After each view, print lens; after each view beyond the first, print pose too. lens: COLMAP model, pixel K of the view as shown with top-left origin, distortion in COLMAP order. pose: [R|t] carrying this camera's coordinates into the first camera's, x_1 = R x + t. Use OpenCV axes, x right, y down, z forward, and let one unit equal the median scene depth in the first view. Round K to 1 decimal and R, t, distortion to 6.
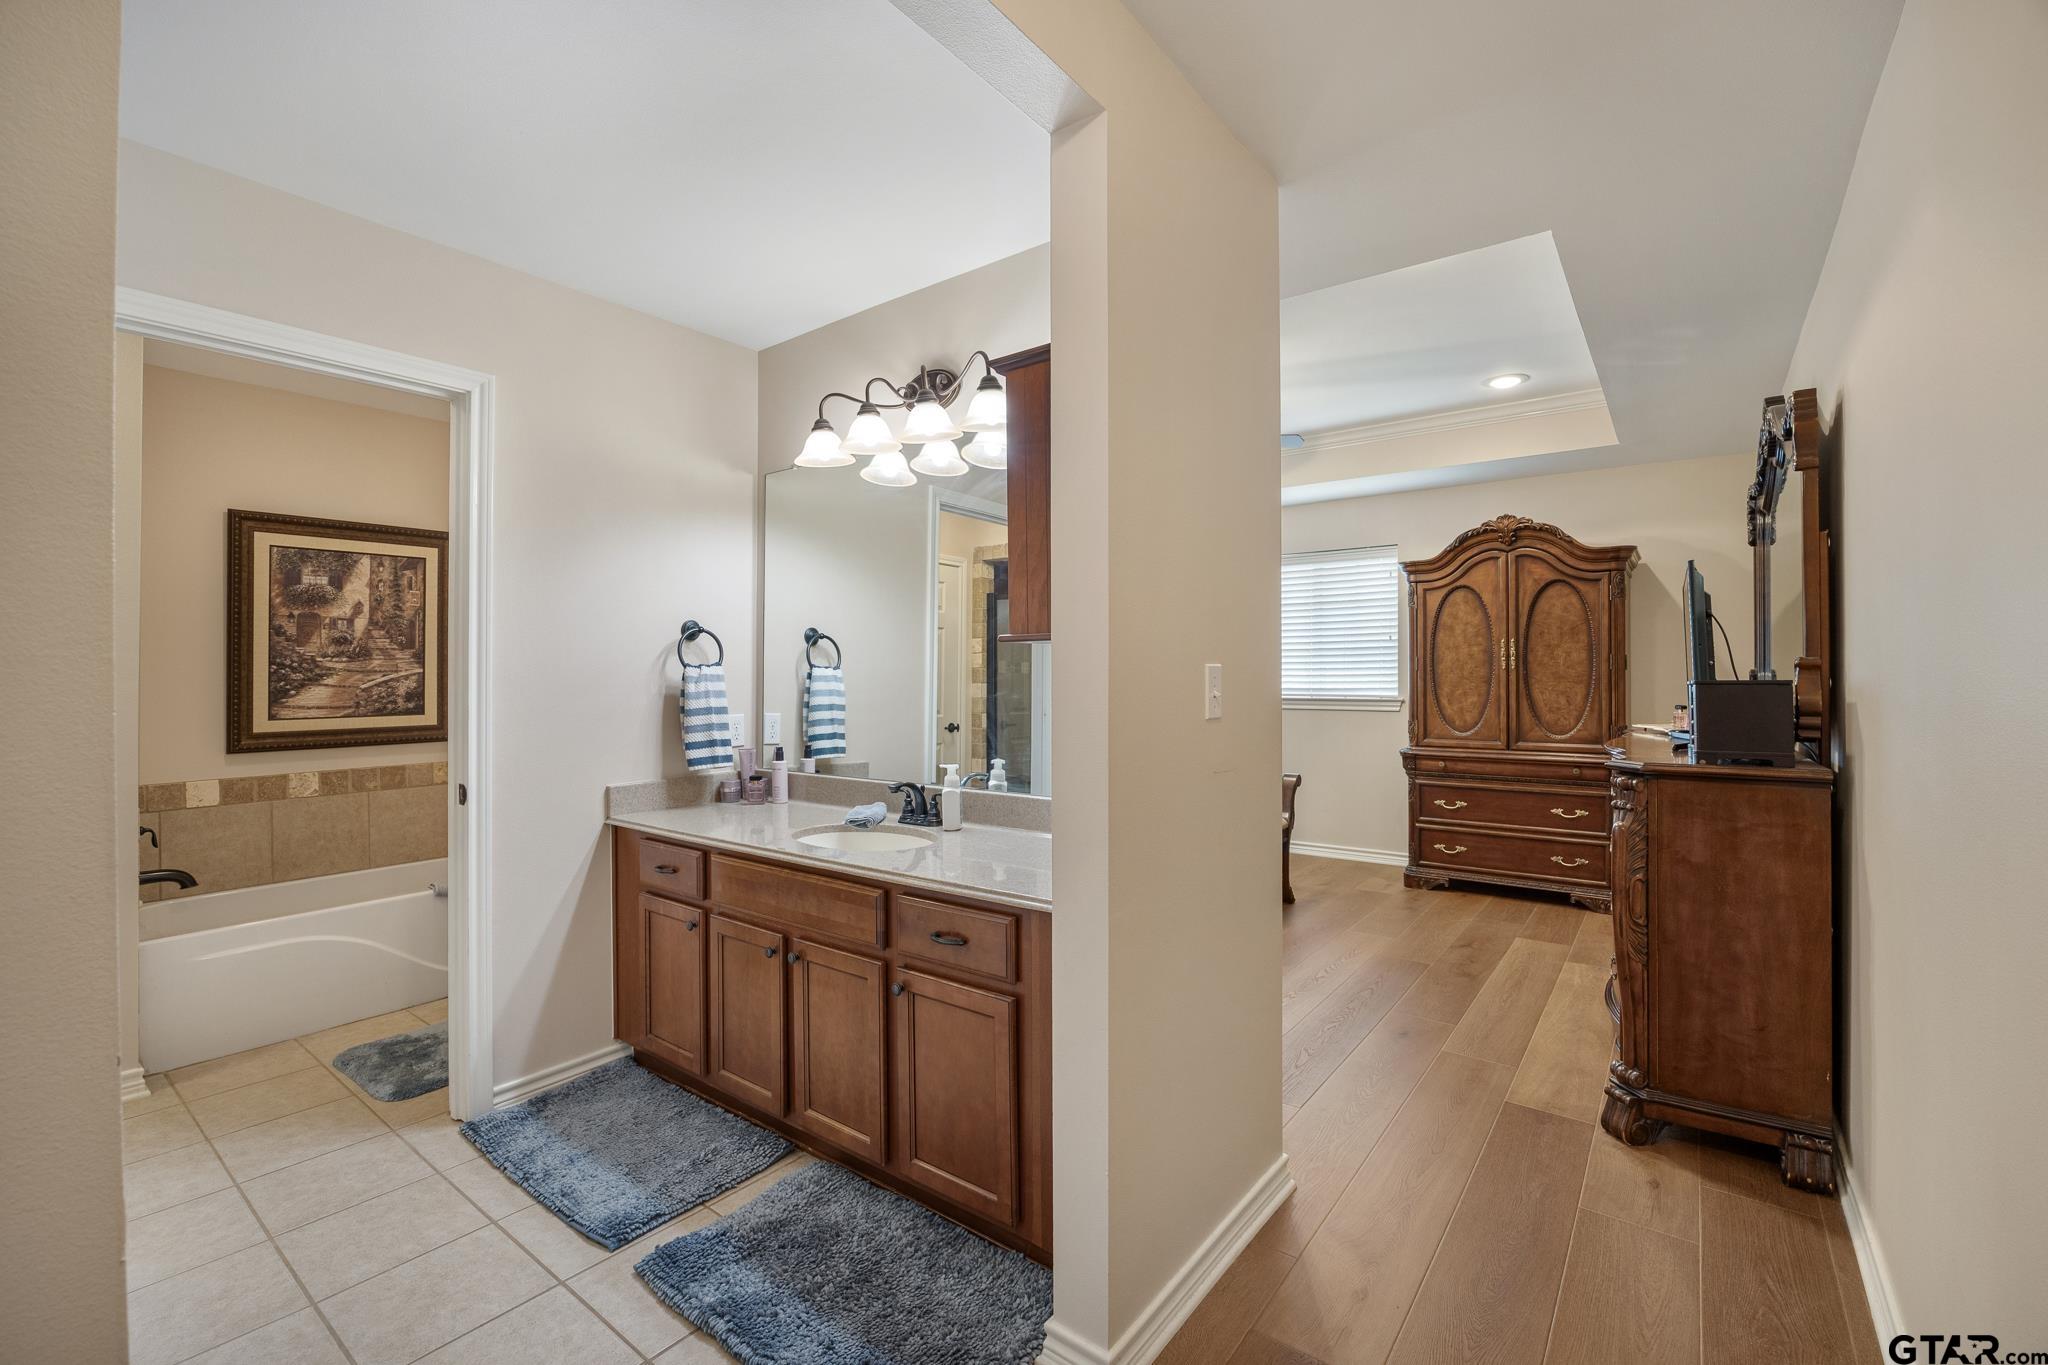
lens RADIAL K [[913.9, 0, 1025.6], [0, 913.9, 654.9], [0, 0, 1]] dist [-0.010087, 0.000248]
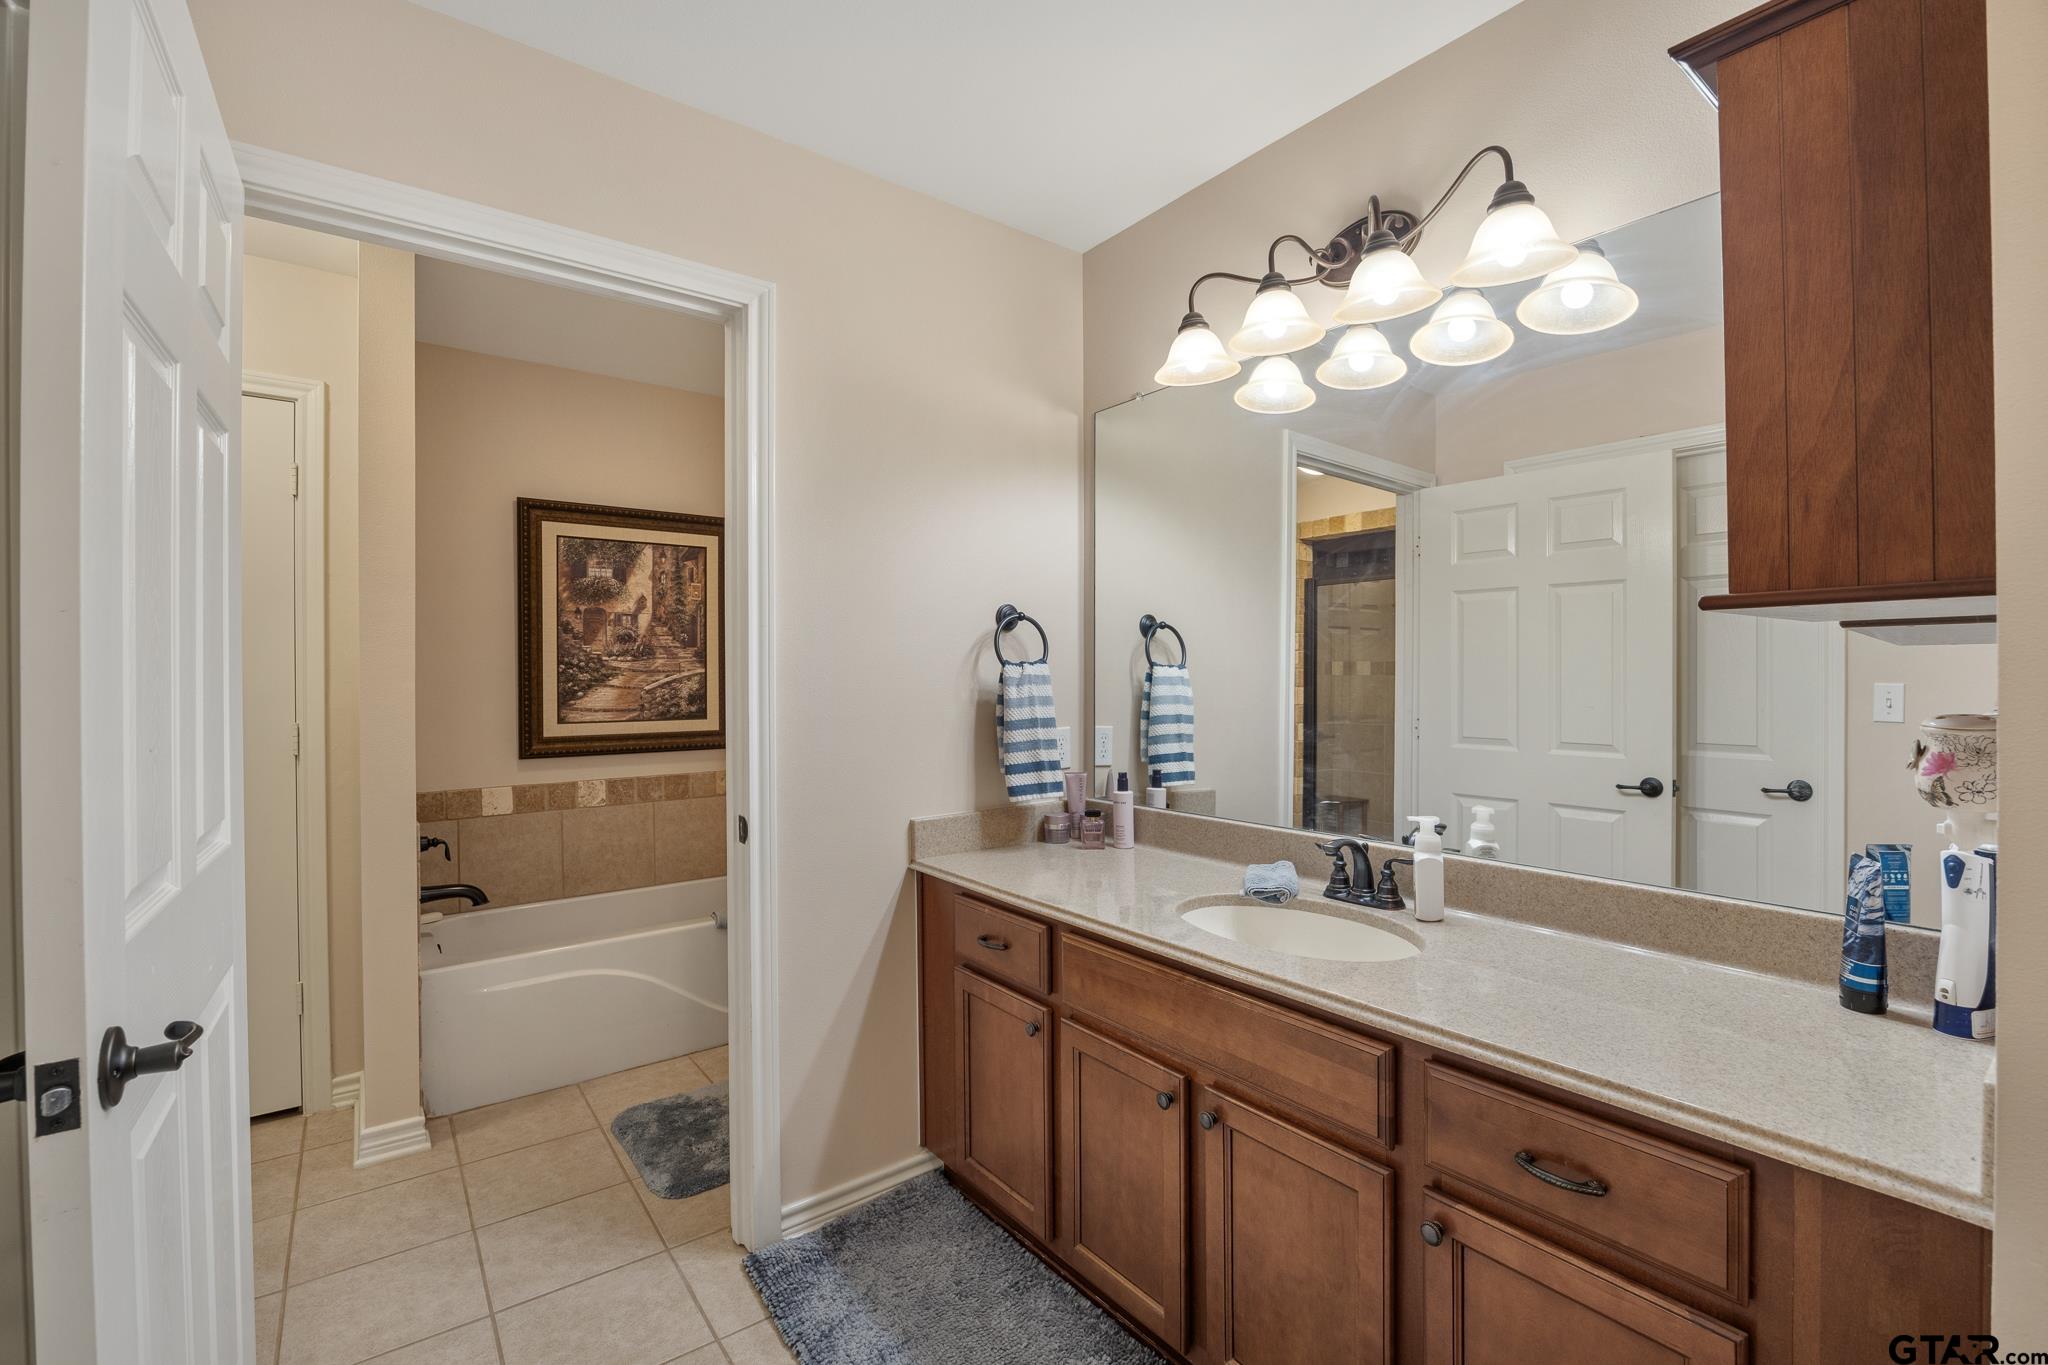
lens RADIAL K [[913.9, 0, 1021.3], [0, 913.9, 672.1], [0, 0, 1]] dist [-0.010087, 0.000248]
pose [[0.966170, 0.000919, -0.257903, -0.131007], [0.003339, 0.999865, 0.016075, 0.005501], [0.257883, -0.016392, 0.966037, 0.216372]]
